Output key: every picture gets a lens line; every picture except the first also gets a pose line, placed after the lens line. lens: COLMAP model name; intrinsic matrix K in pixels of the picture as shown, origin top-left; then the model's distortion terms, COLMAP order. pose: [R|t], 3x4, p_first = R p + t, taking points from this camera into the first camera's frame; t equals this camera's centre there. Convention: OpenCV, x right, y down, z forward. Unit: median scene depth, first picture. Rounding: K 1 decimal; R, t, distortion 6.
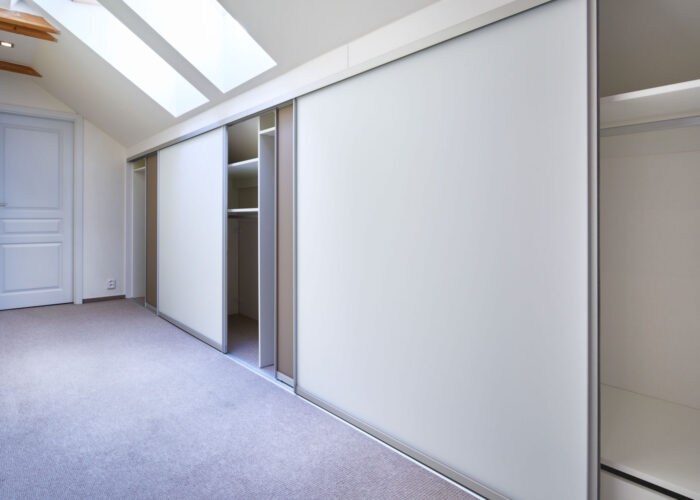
lens RADIAL K [[426.1, 0, 349.3], [0, 426.1, 219.7], [0, 0, 1]] dist [0.001409, 0.000267]
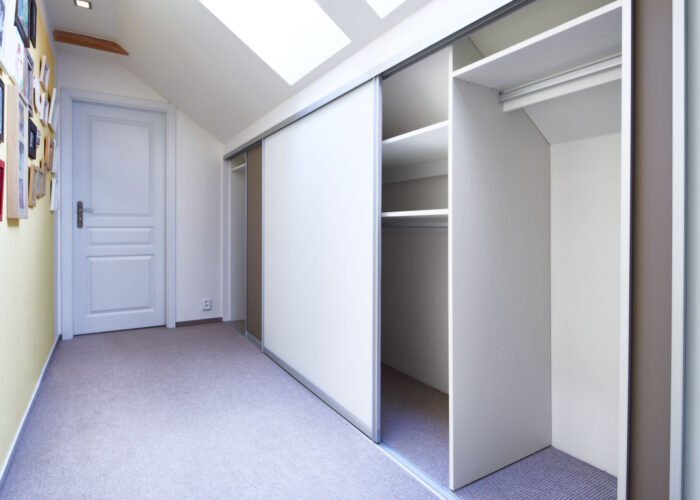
lens RADIAL K [[413.2, 0, 349.7], [0, 413.2, 231.4], [0, 0, 1]] dist [0.002026, -0.000463]
pose [[0.984994, 0.002089, -0.172574, -0.161275], [-0.000771, 0.999970, 0.007704, -0.001045], [0.172585, -0.007455, 0.984966, 0.282630]]
